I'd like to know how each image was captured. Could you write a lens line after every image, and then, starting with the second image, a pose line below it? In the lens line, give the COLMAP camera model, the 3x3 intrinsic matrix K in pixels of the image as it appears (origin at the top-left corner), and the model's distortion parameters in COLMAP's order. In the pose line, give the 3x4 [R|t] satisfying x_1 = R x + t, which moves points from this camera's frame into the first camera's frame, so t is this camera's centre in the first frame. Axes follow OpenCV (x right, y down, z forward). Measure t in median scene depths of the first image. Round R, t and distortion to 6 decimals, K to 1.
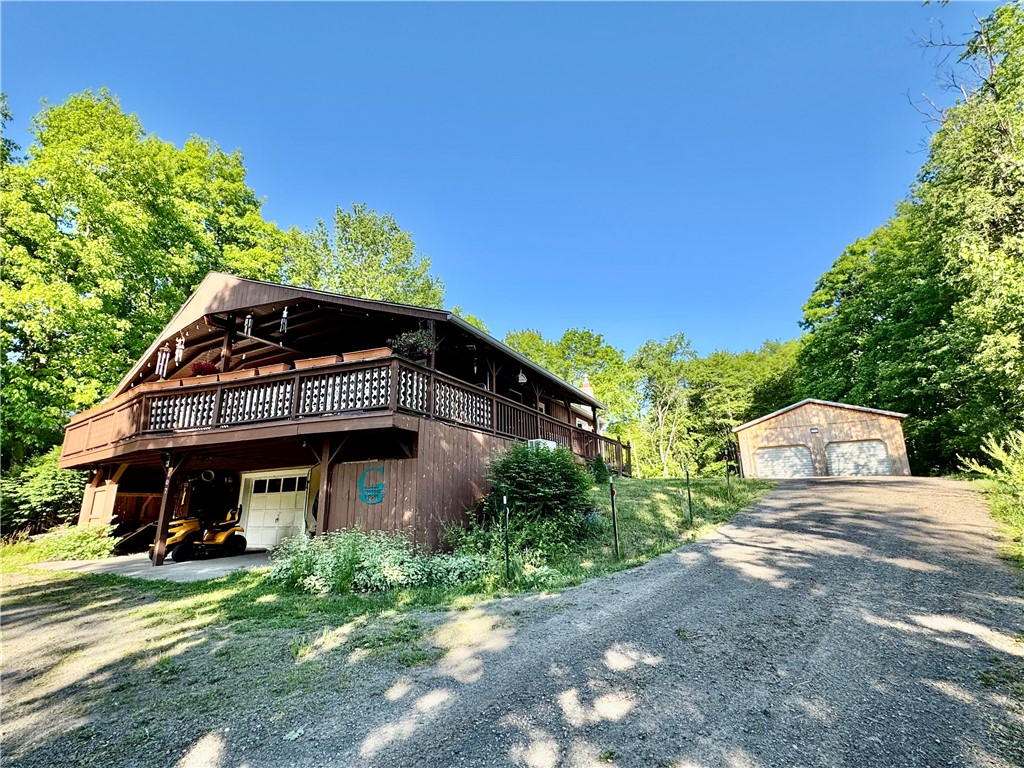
lens RADIAL K [[494.8, 0, 511.0], [0, 494.8, 380.7], [0, 0, 1]] dist [-0.020982, -0.000260]
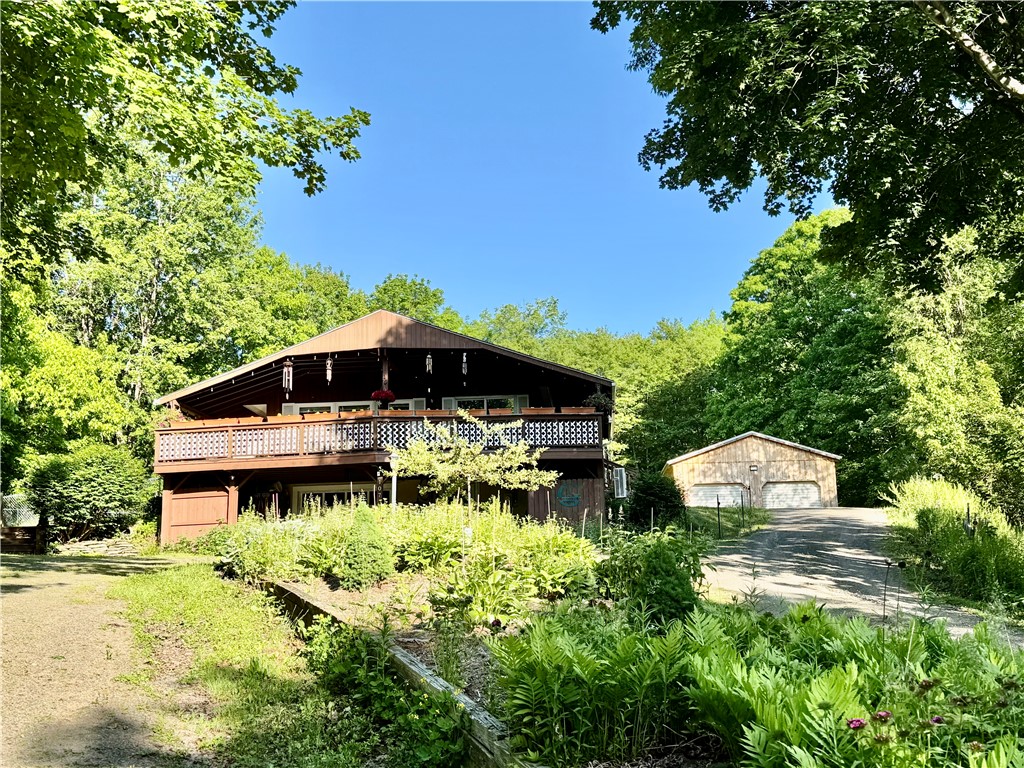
lens RADIAL K [[1121.3, 0, 511.1], [0, 1121.3, 384.6], [0, 0, 1]] dist [0.008398, 0.000000]
pose [[0.912886, 0.080106, 0.400278, -0.605304], [-0.102918, 0.994046, 0.035784, -0.075098], [-0.395028, -0.073863, 0.915695, -0.673583]]
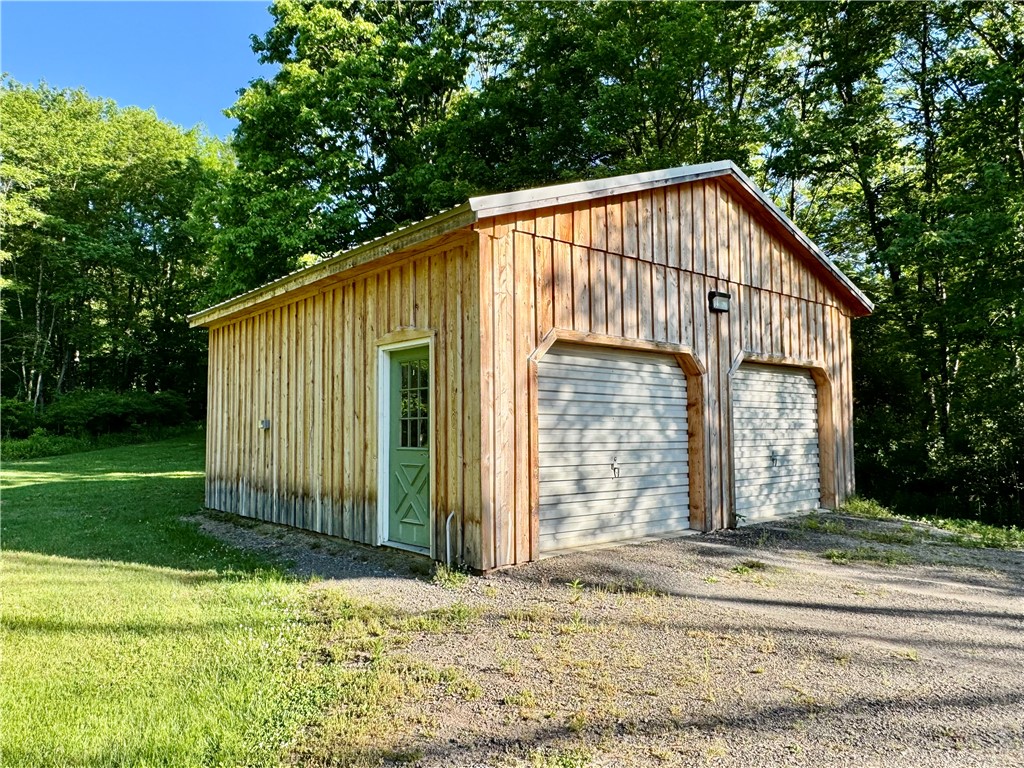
lens RADIAL K [[713.6, 0, 512.1], [0, 713.6, 387.5], [0, 0, 1]] dist [0.004182, 0.002861]
pose [[0.371605, 0.067195, 0.925956, 0.275781], [-0.240973, 0.970175, 0.026304, 0.154757], [-0.896572, -0.232905, 0.376714, 0.956330]]
